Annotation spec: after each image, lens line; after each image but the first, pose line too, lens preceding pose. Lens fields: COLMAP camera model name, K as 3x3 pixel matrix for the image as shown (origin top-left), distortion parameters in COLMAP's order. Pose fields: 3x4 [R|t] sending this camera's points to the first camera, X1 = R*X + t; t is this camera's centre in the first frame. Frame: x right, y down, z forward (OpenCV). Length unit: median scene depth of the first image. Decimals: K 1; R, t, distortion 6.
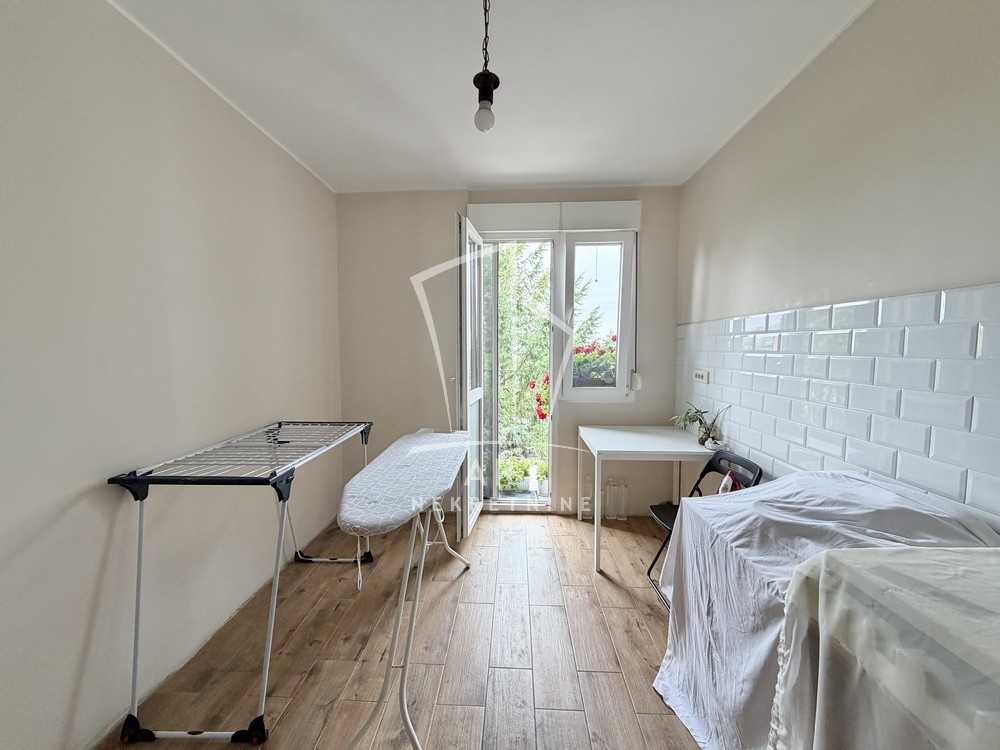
lens RADIAL K [[395.2, 0, 498.8], [0, 395.2, 375.8], [0, 0, 1]] dist [0.000985, -0.000595]
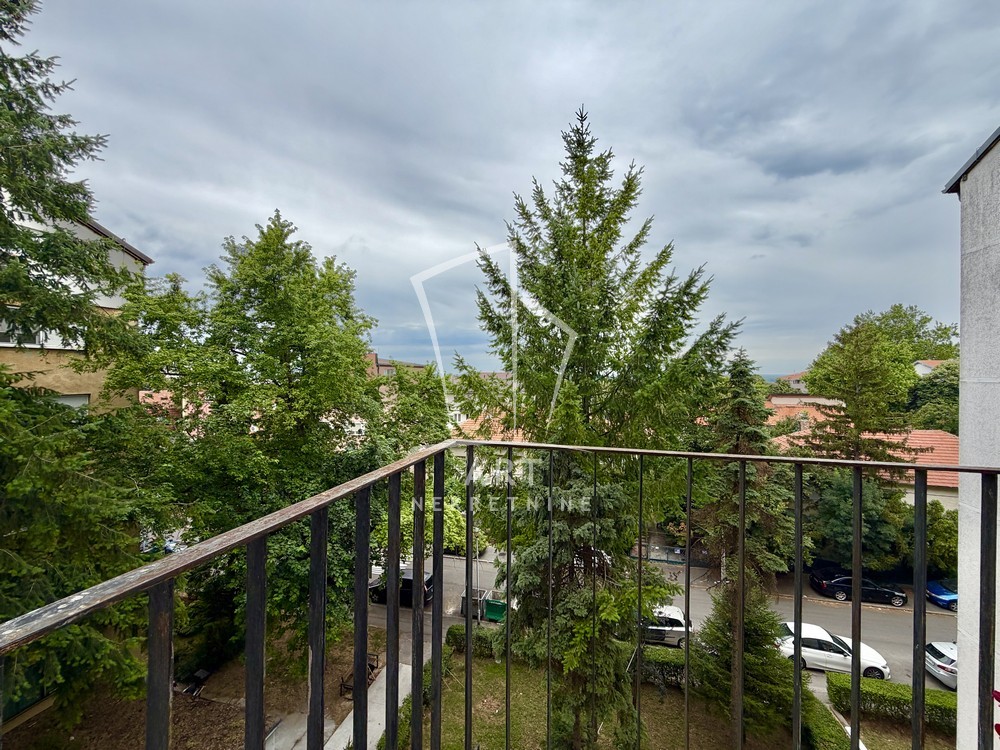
lens RADIAL K [[395.2, 0, 500.5], [0, 395.2, 373.5], [0, 0, 1]] dist [0.000985, -0.000595]
pose [[0.977327, 0.002483, -0.211722, 0.011106], [-0.017338, 0.997512, -0.068335, -0.013961], [0.211025, 0.070456, 0.974938, 0.235101]]
